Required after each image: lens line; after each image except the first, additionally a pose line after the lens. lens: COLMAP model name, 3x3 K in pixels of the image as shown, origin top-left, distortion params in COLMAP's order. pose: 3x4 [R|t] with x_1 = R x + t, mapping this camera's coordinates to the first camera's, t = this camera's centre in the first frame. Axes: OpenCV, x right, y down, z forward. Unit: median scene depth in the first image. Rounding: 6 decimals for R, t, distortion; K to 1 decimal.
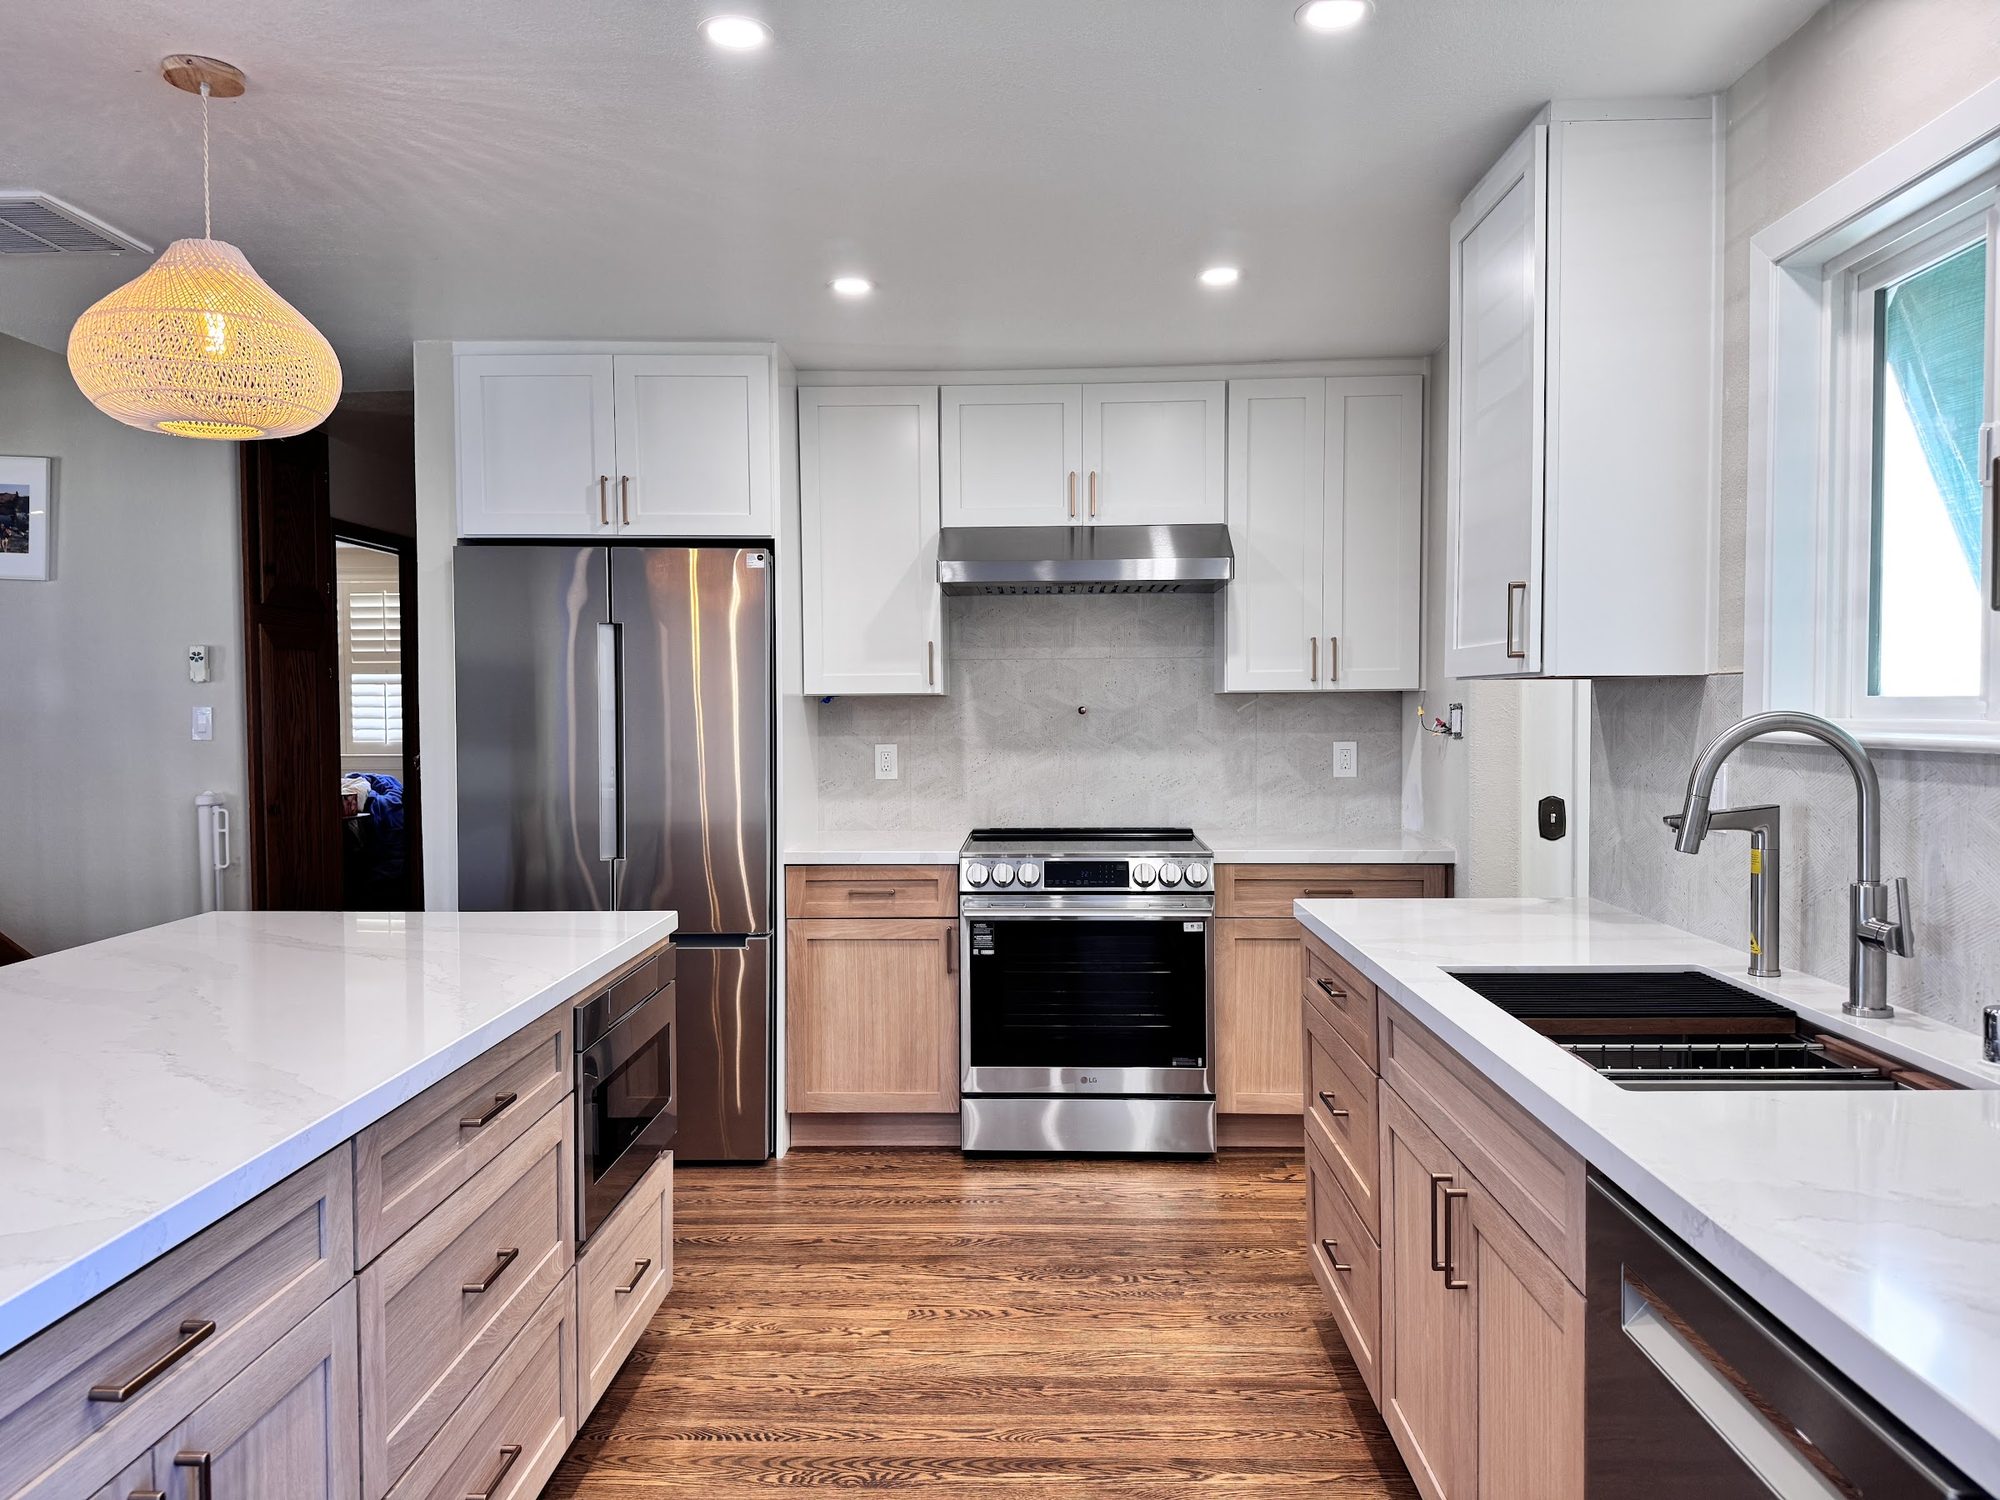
lens RADIAL K [[1401.3, 0, 1004.2], [0, 1401.3, 749.5], [0, 0, 1]] dist [0.163647, -0.294852]
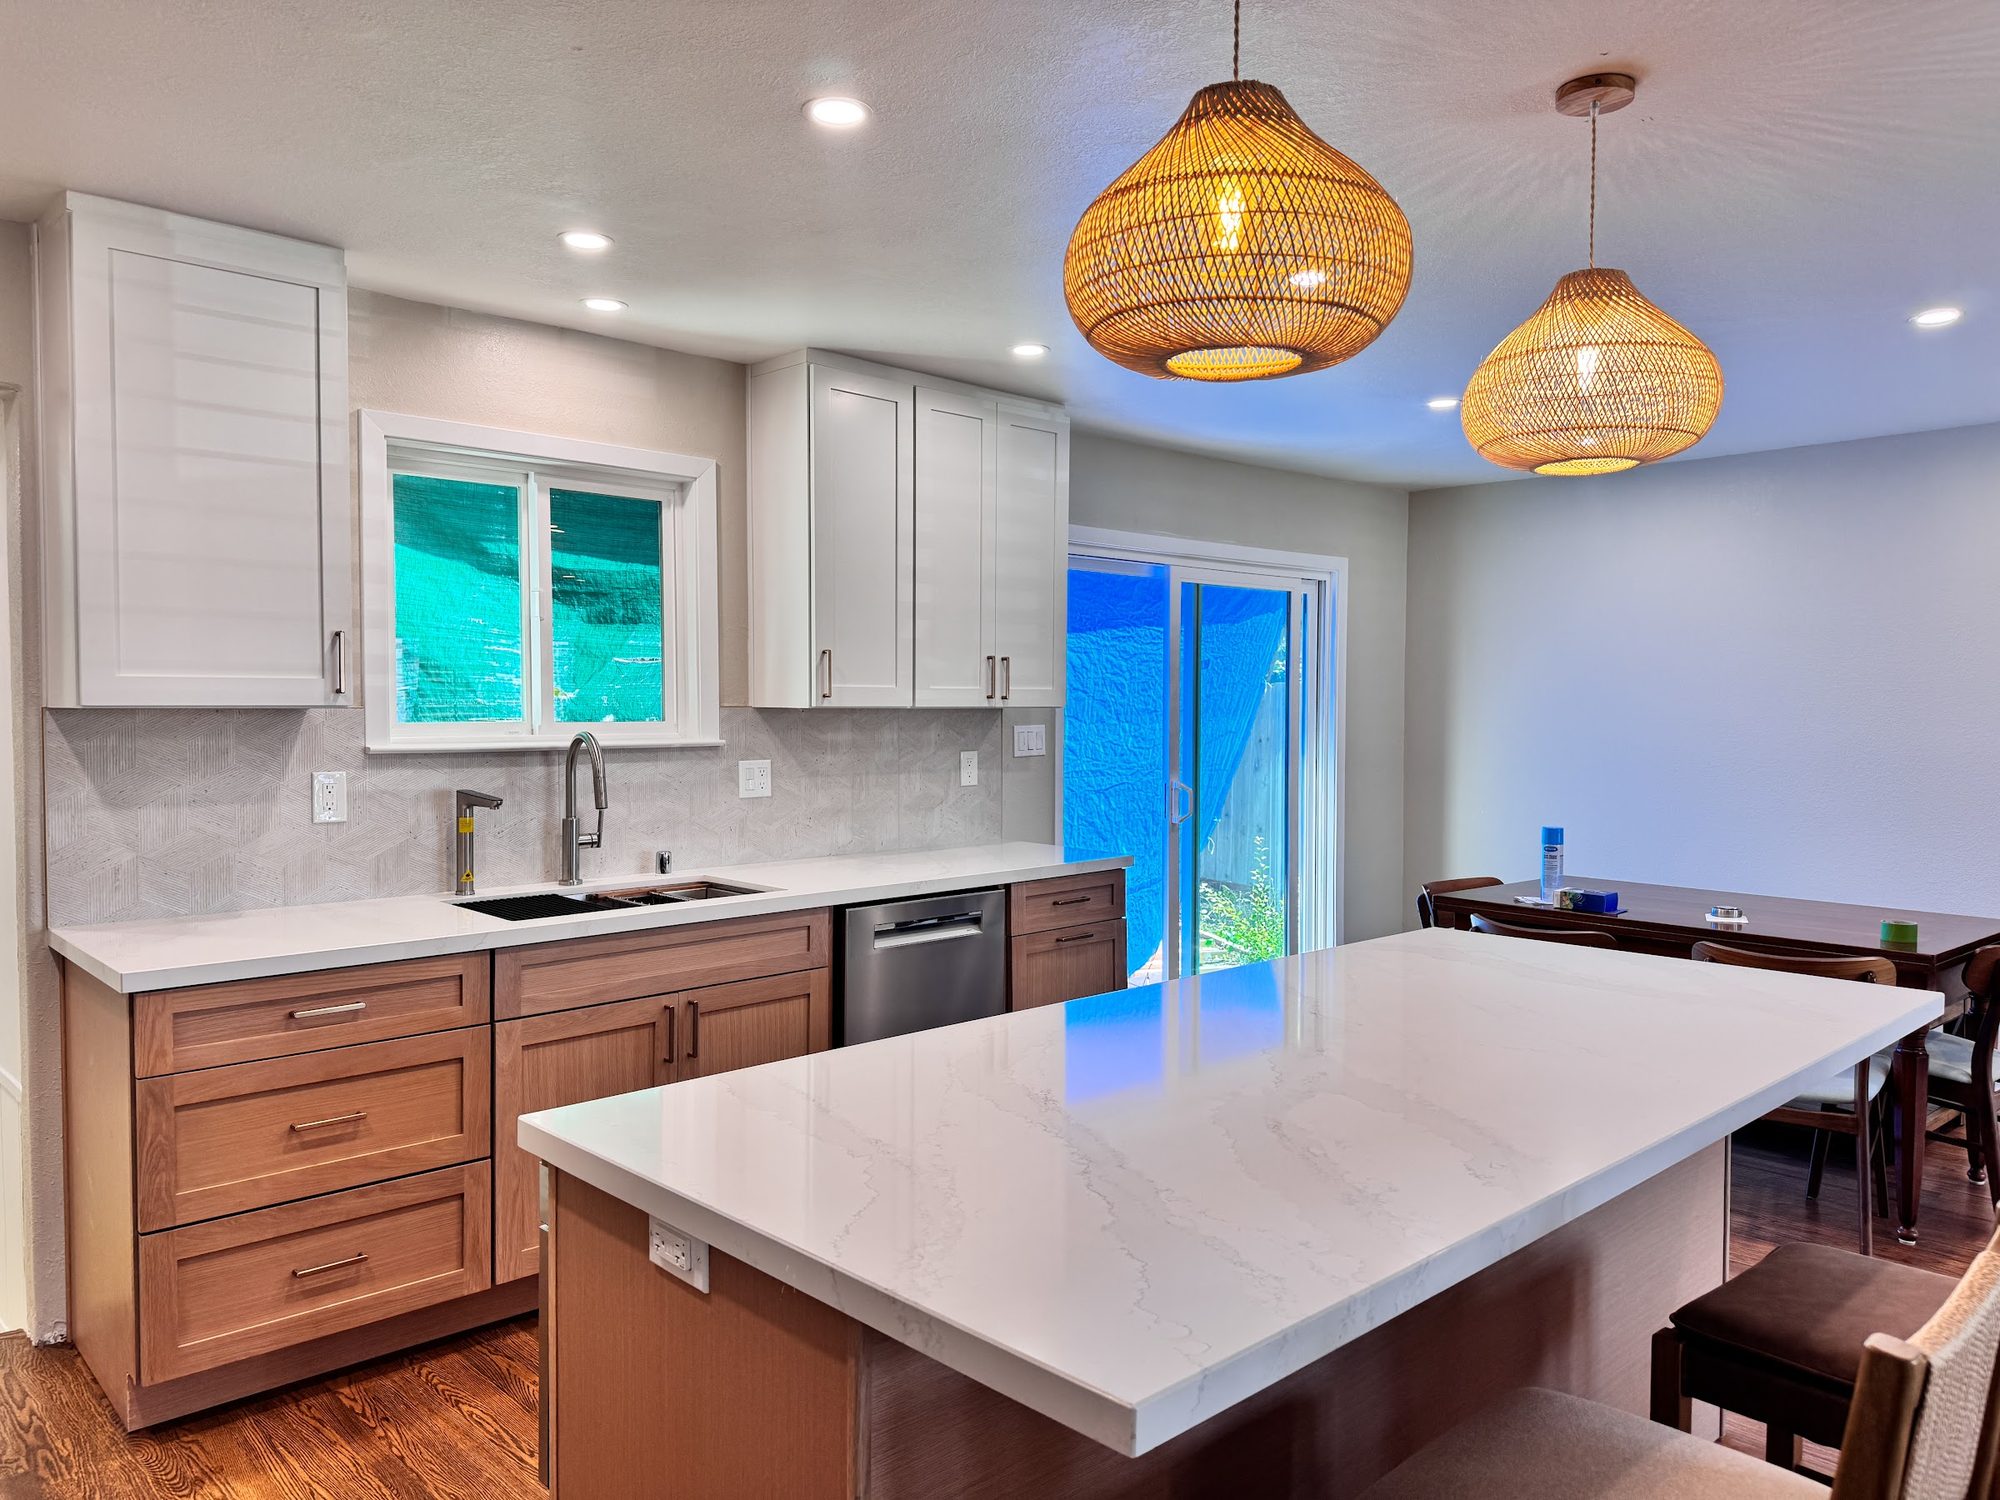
lens RADIAL K [[1401.3, 0, 1004.2], [0, 1401.3, 749.5], [0, 0, 1]] dist [0.163647, -0.294852]
pose [[-0.713399, -0.022830, 0.700386, -0.551532], [0.021398, 0.998293, 0.054337, -0.043647], [-0.700431, 0.053751, -0.711693, 0.906882]]
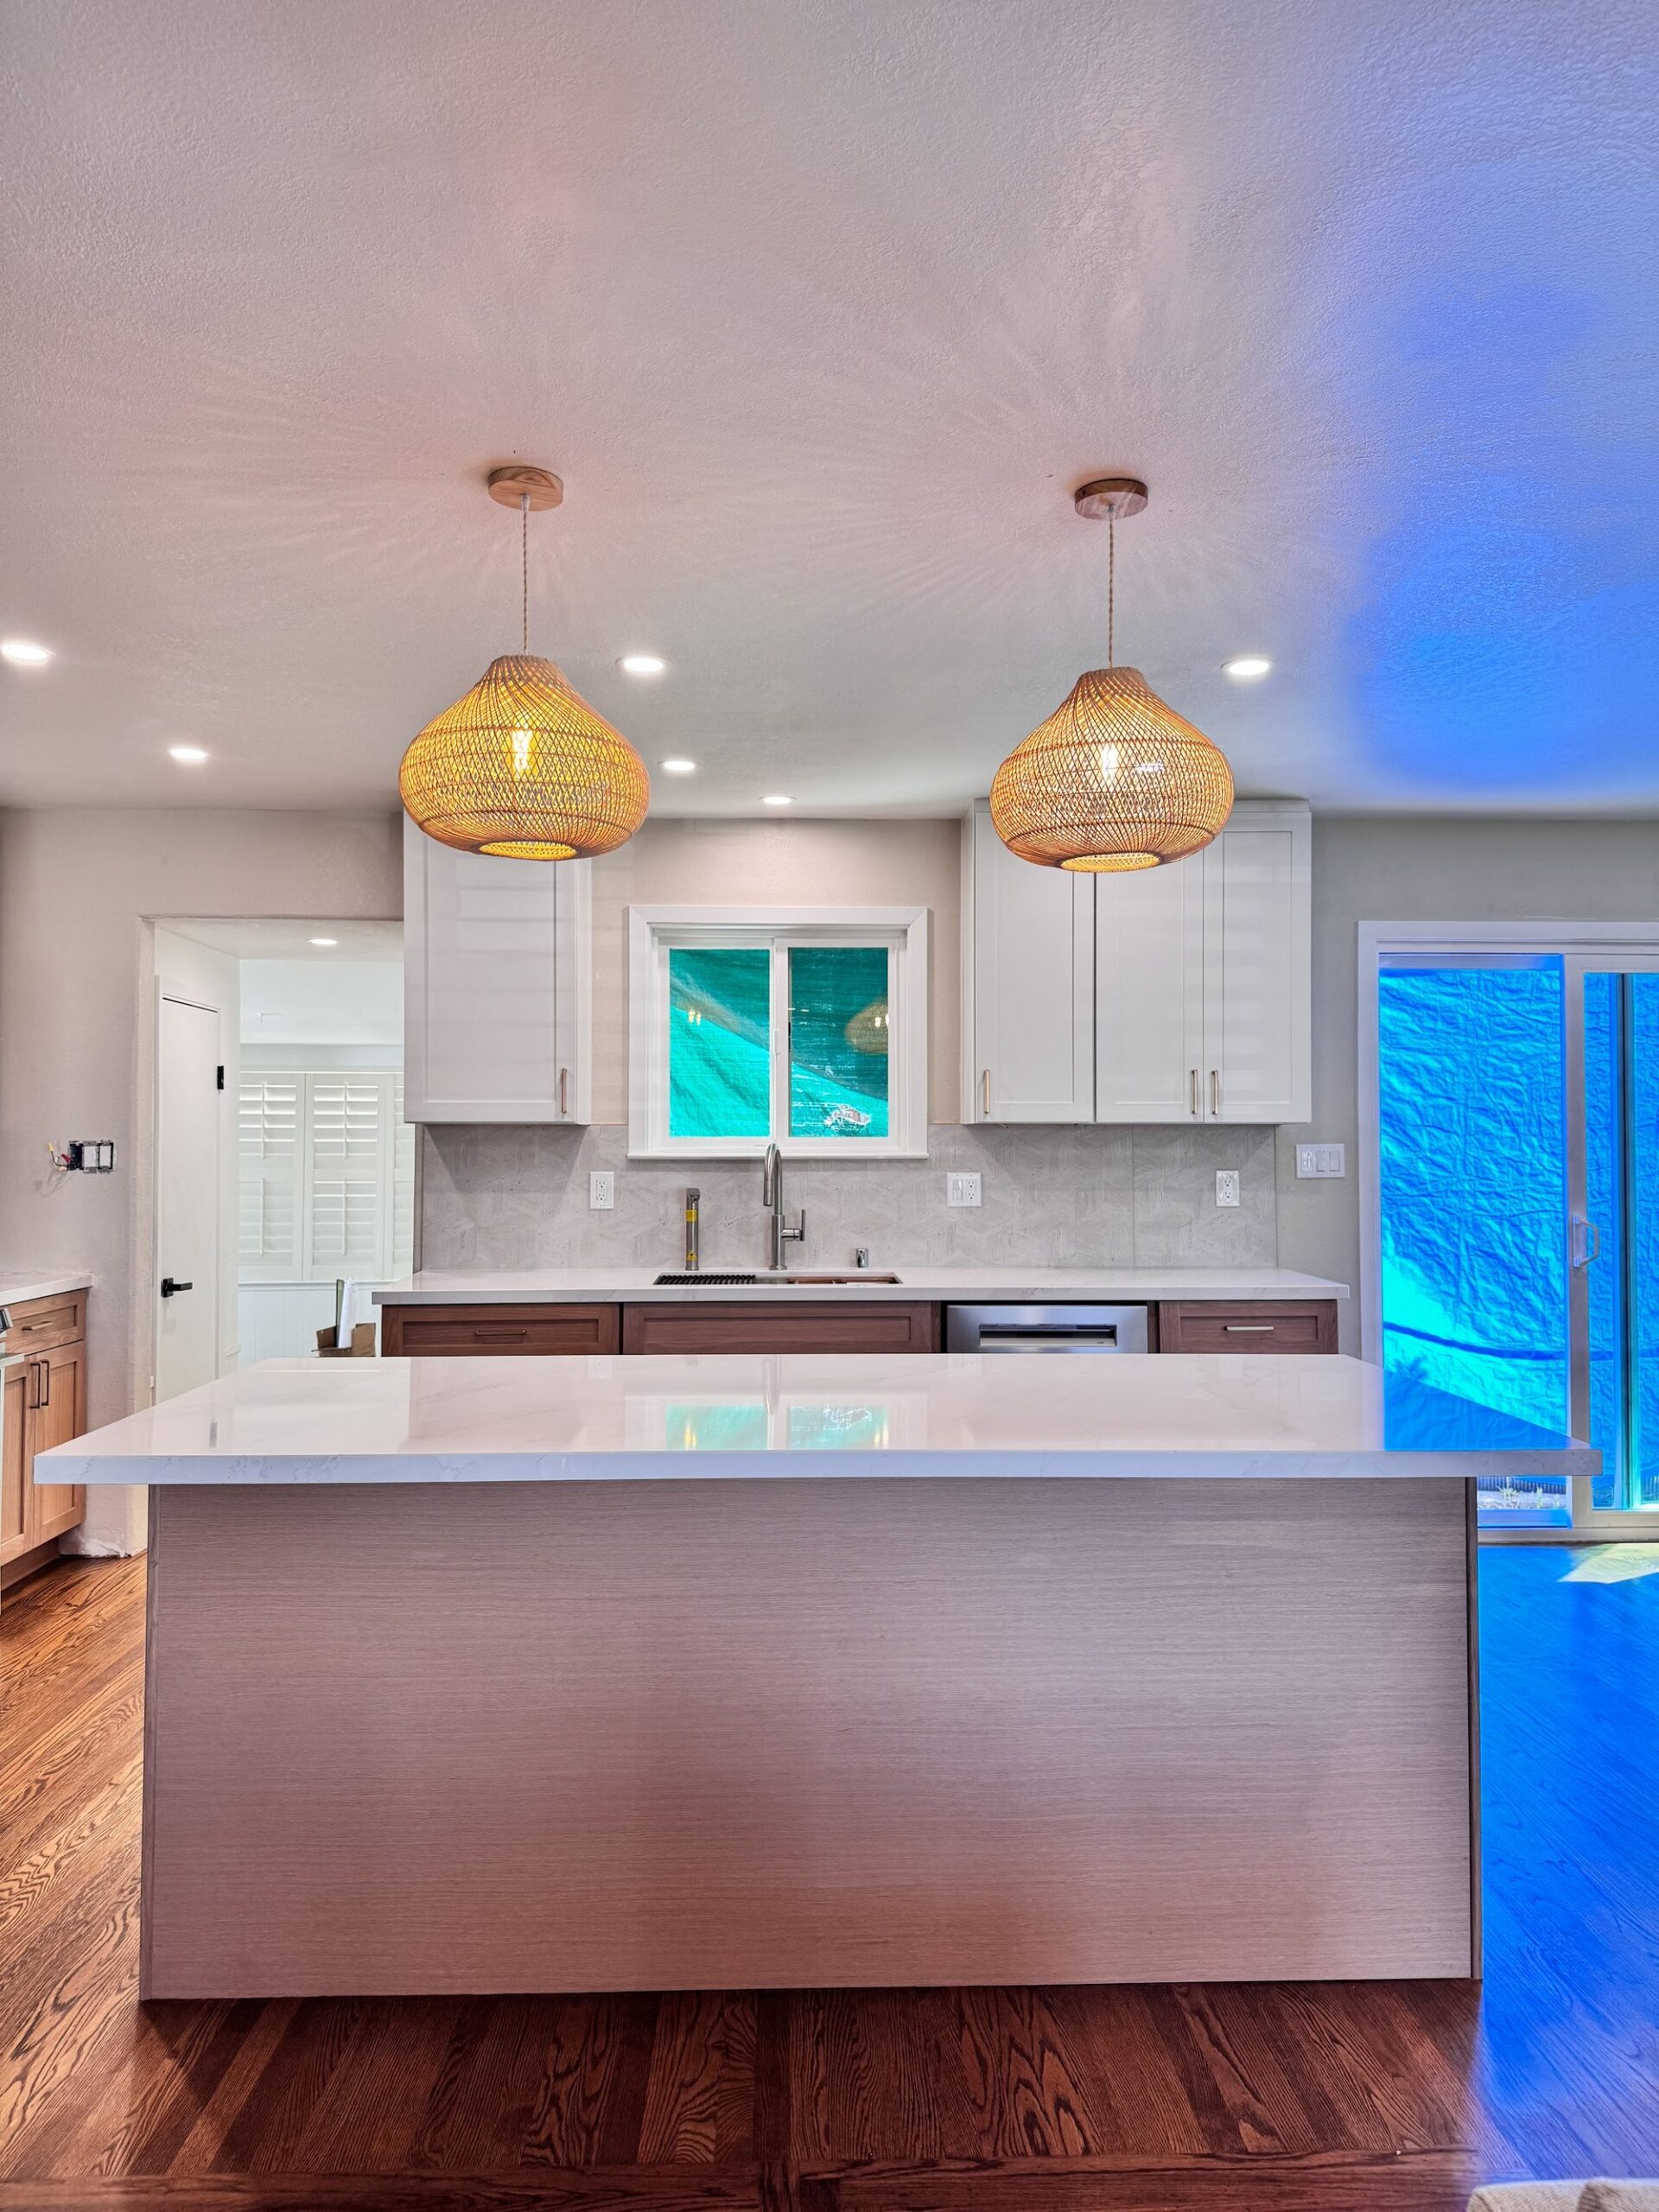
lens RADIAL K [[1536.8, 0, 826.7], [0, 1536.8, 1097.6], [0, 0, 1]] dist [0.160806, -0.293889]
pose [[-0.069451, 0.032176, 0.997066, -0.919157], [0.031859, 0.999041, -0.030021, -0.010740], [-0.997077, 0.029680, -0.070409, 0.503585]]
